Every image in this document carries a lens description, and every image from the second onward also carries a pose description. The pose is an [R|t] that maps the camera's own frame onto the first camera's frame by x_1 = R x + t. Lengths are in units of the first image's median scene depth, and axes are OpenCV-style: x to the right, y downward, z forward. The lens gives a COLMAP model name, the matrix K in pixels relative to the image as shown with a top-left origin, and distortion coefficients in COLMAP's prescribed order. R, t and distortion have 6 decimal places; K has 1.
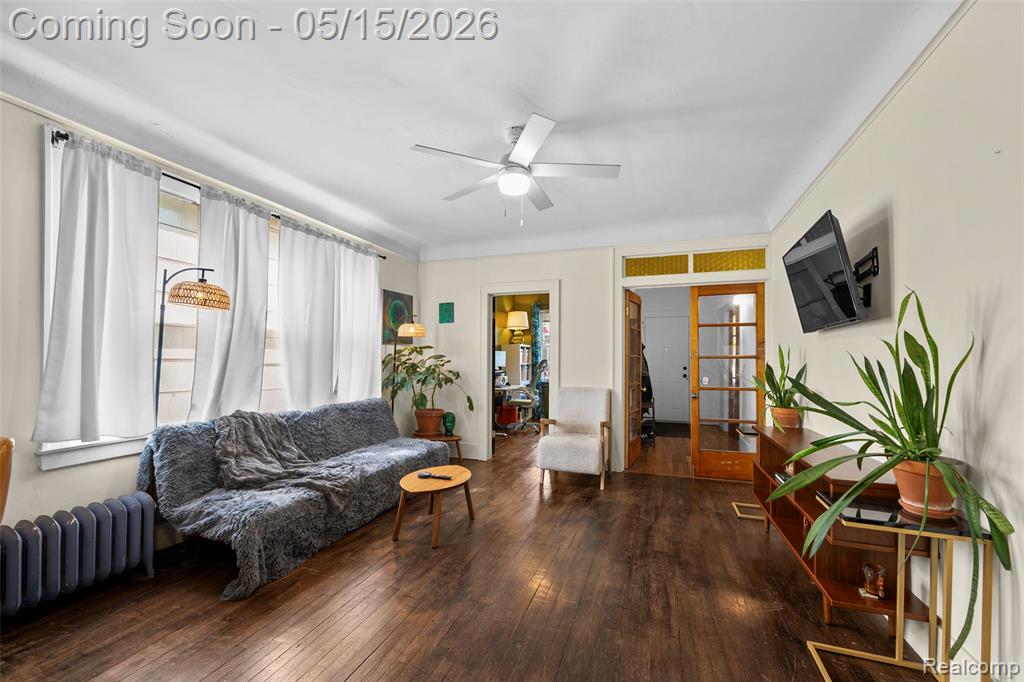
lens RADIAL K [[406.1, 0, 512.0], [0, 406.1, 341.0], [0, 0, 1]] dist [0.001379, 0.000046]
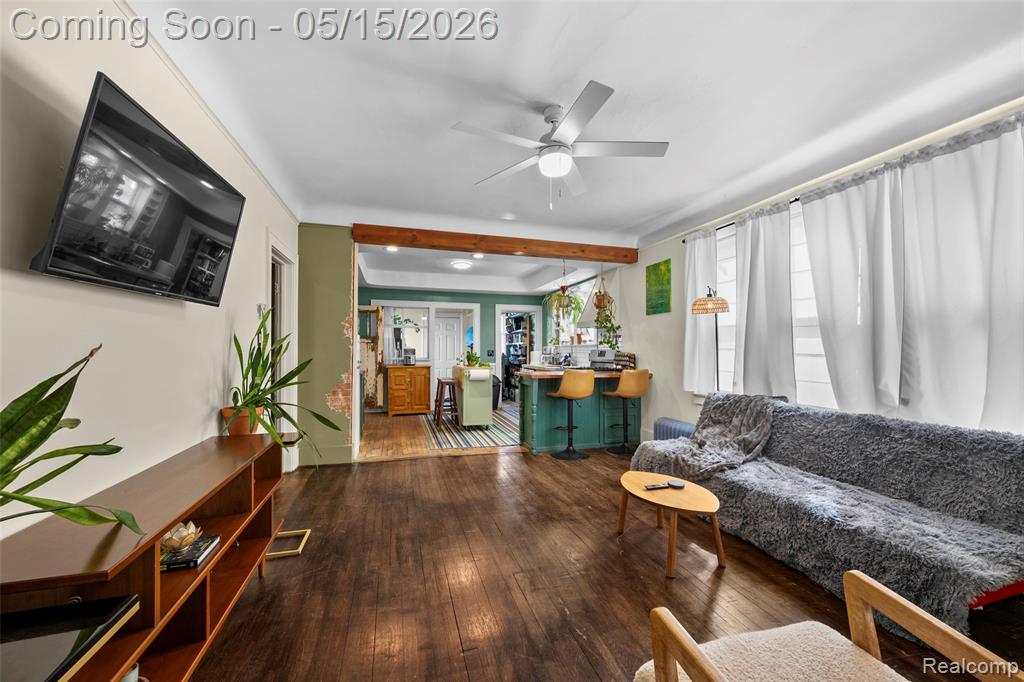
lens RADIAL K [[406.1, 0, 512.0], [0, 406.1, 341.0], [0, 0, 1]] dist [0.001379, 0.000046]
pose [[-0.821525, -0.017578, -0.569901, 0.548248], [0.011788, 0.998787, -0.047800, 0.065963], [0.570050, -0.045987, -0.820322, 1.508725]]
